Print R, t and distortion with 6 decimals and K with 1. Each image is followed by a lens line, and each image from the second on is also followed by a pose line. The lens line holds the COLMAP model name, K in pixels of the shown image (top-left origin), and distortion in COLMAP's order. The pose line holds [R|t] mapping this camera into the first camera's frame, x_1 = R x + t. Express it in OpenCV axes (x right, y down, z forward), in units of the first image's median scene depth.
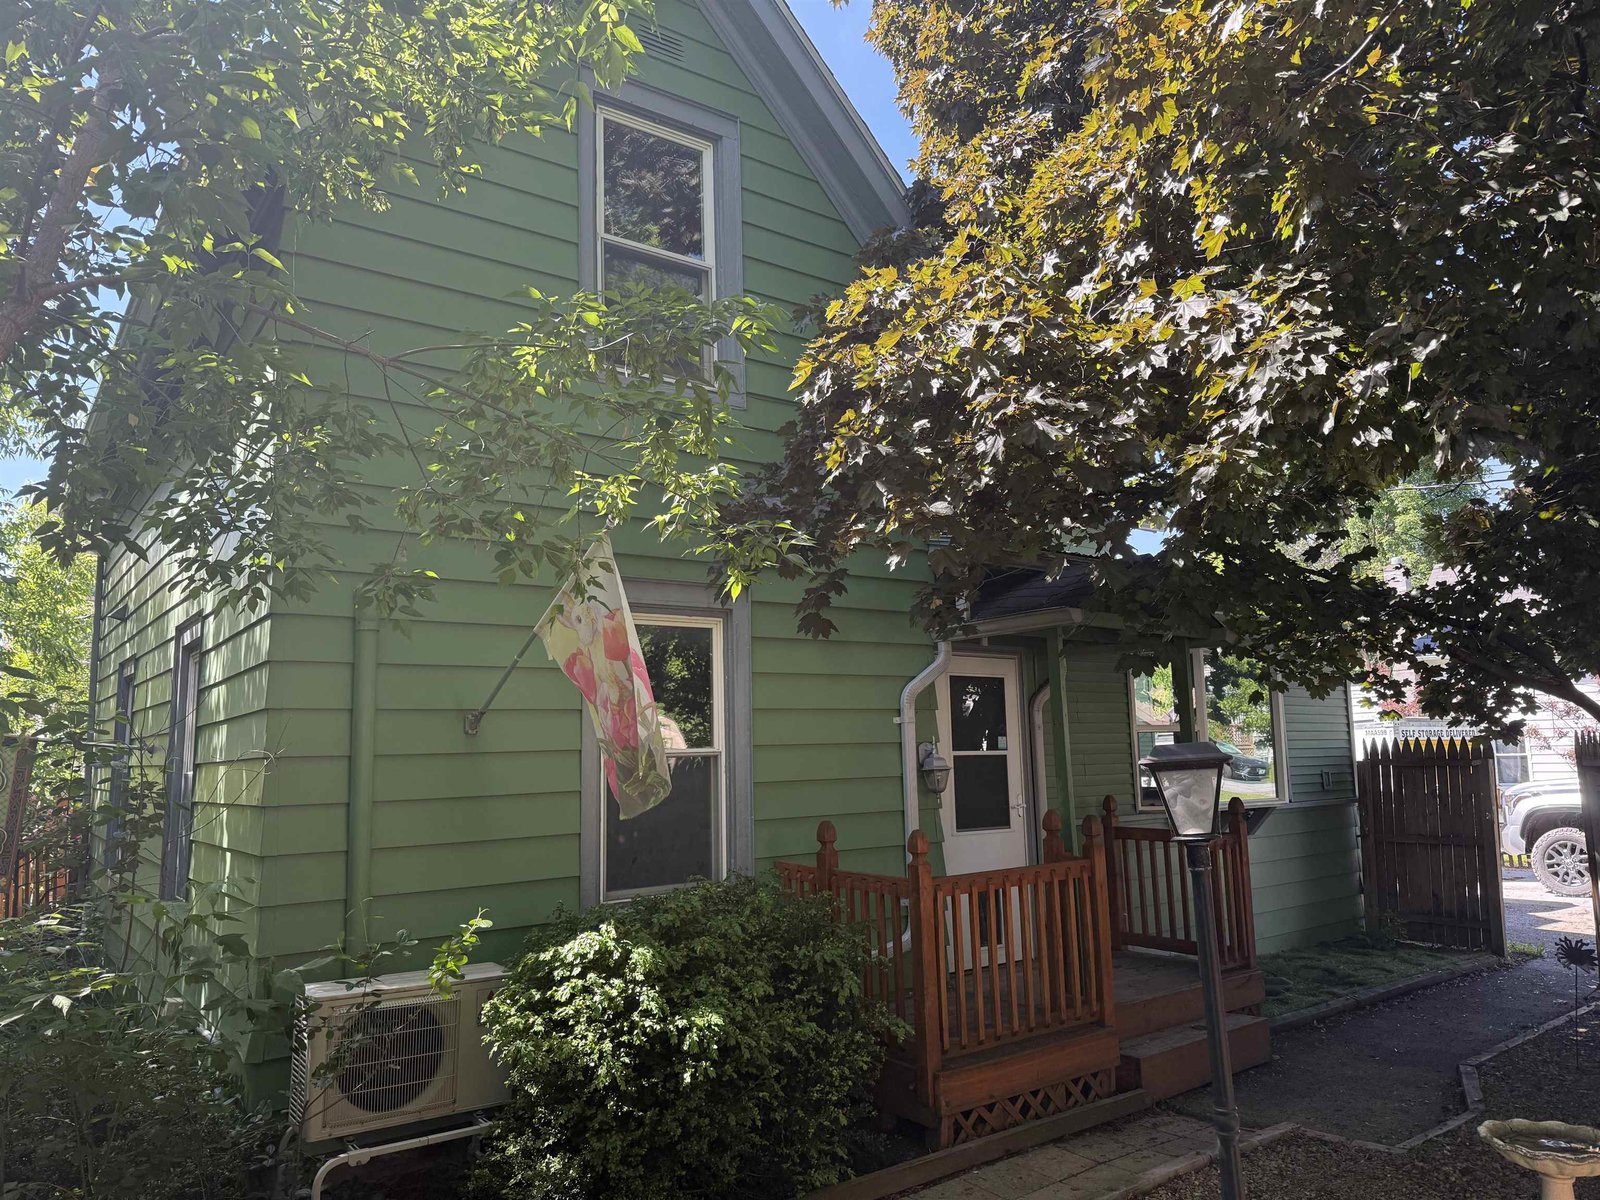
lens RADIAL K [[1120.6, 0, 801.6], [0, 1120.6, 602.8], [0, 0, 1]] dist [0.006664, -0.002717]
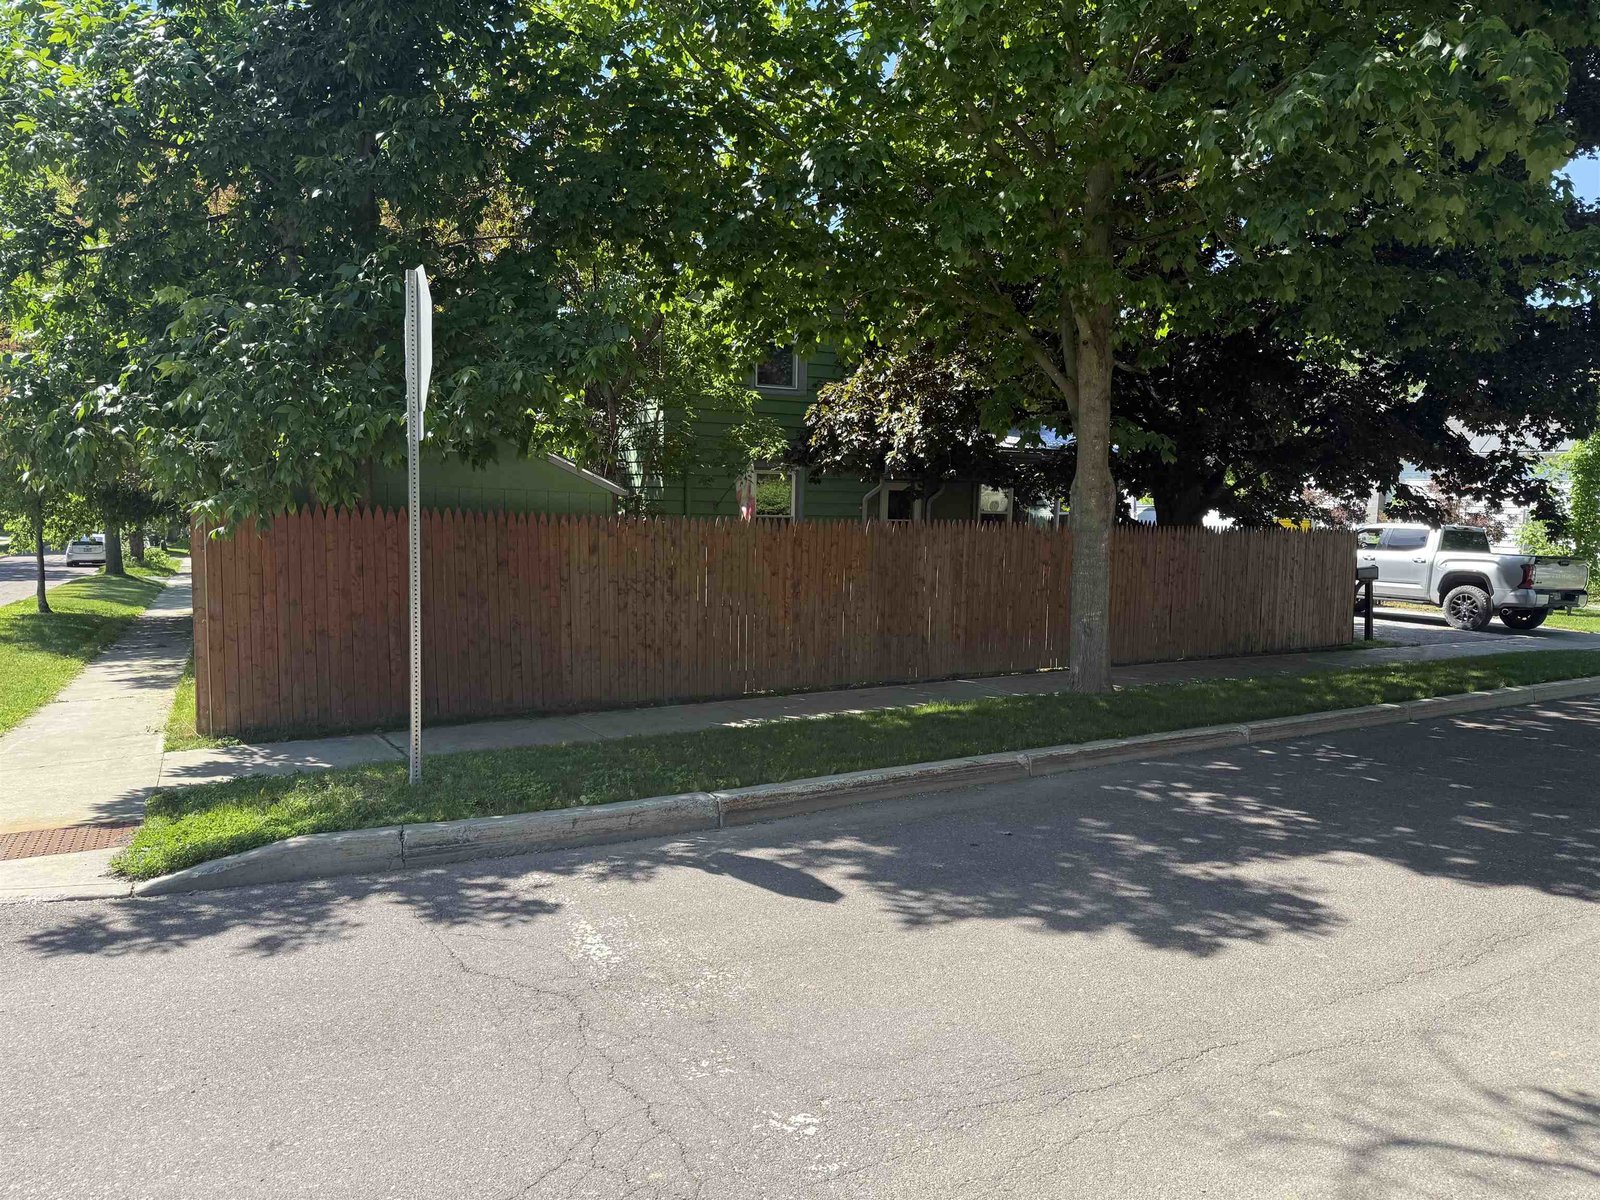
lens RADIAL K [[1120.6, 0, 799.8], [0, 1120.6, 600.0], [0, 0, 1]] dist [0.006664, -0.002717]
pose [[0.986752, 0.056048, -0.152249, 0.549153], [-0.019265, 0.972271, 0.233064, -0.462693], [0.161090, -0.227043, 0.960469, -2.527203]]
